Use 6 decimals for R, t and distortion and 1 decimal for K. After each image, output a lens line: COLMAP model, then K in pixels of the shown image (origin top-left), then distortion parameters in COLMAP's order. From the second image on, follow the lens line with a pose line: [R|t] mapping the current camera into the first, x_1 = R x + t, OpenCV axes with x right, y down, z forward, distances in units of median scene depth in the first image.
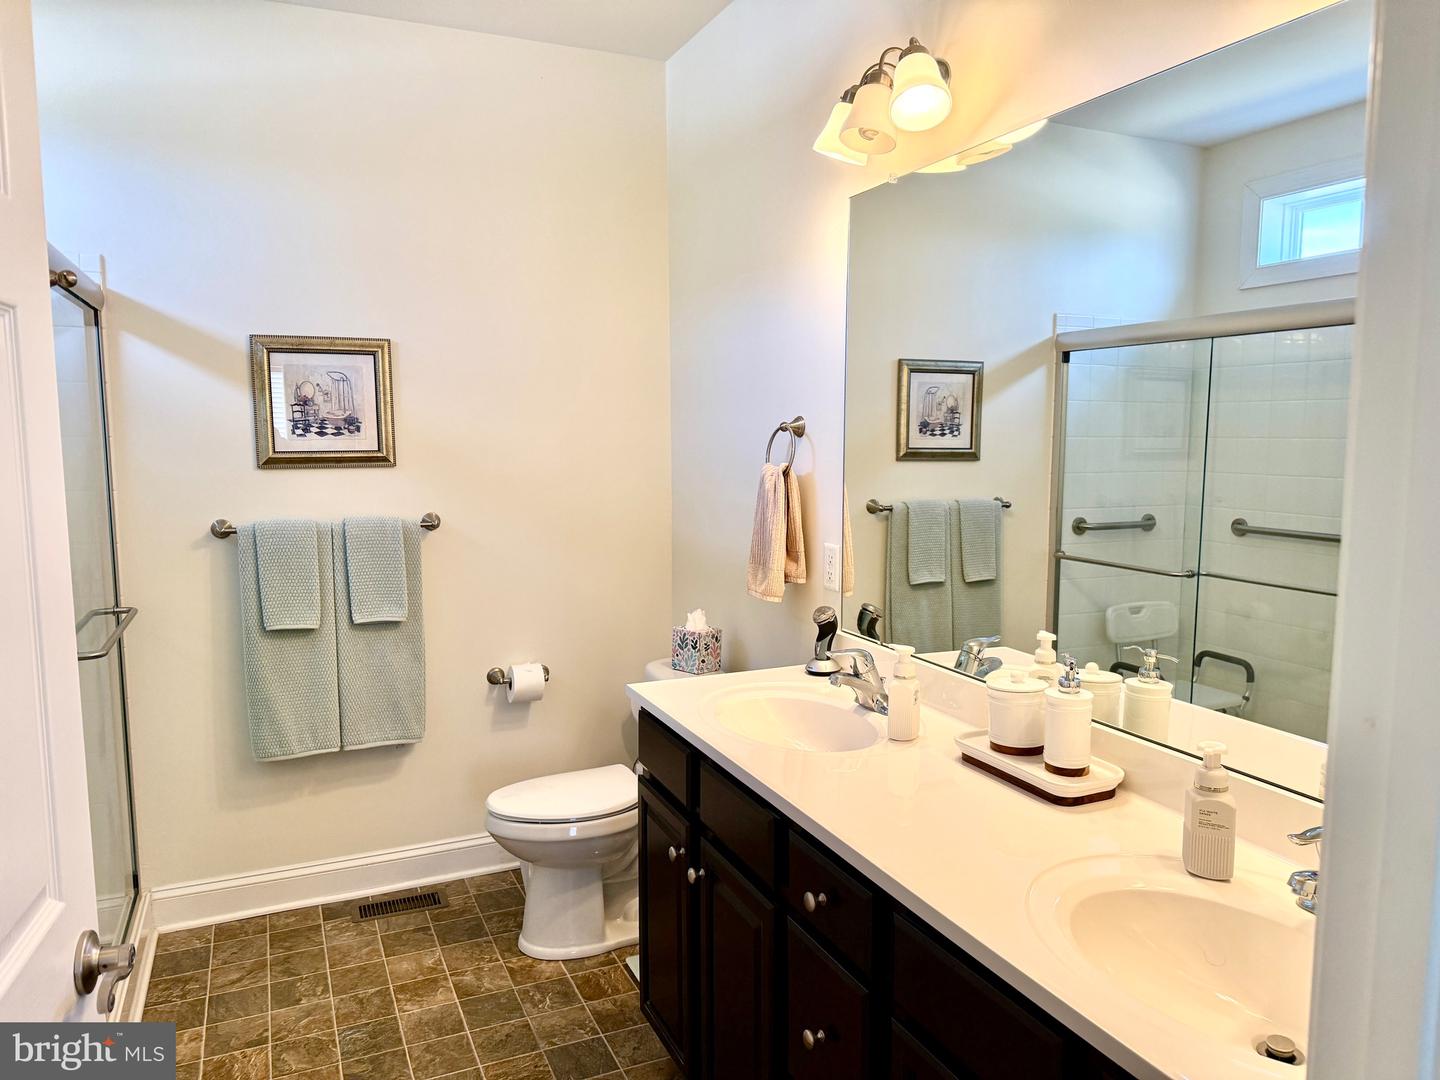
lens RADIAL K [[1023.2, 0, 716.8], [0, 1023.2, 541.0], [0, 0, 1]] dist [0.054512, -0.083341]
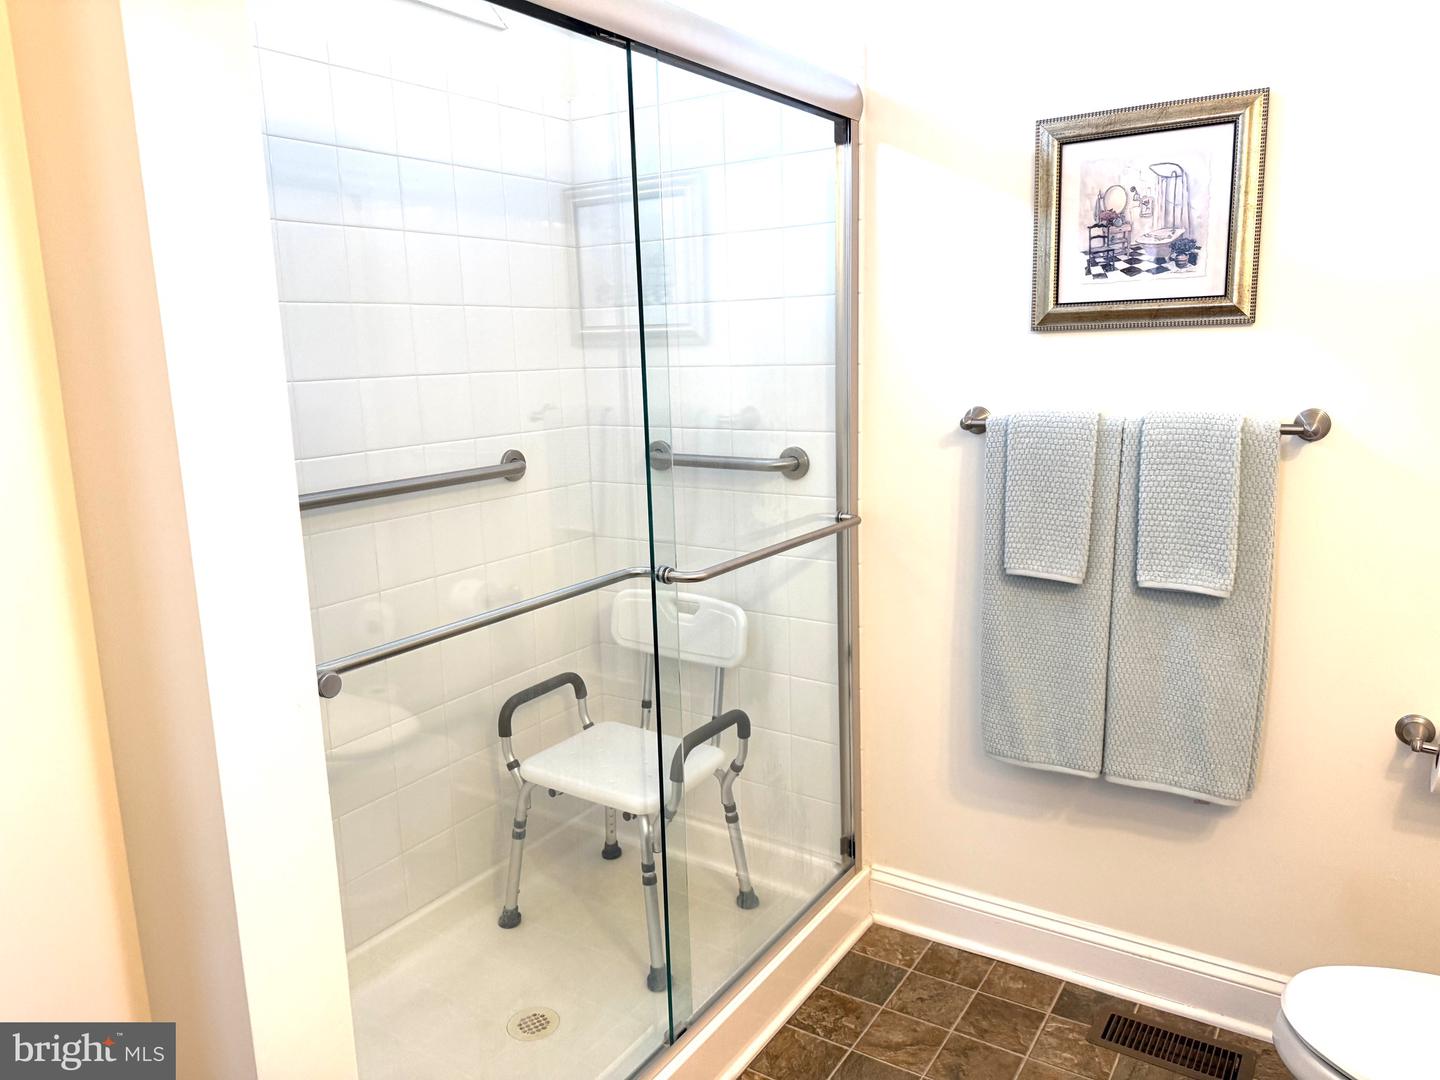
lens RADIAL K [[1023.2, 0, 723.8], [0, 1023.2, 529.6], [0, 0, 1]] dist [0.054512, -0.083341]
pose [[0.536868, 0.144136, -0.831263, 0.017637], [-0.061635, 0.989366, 0.131743, -0.018294], [0.841412, -0.019494, 0.540043, 0.464591]]
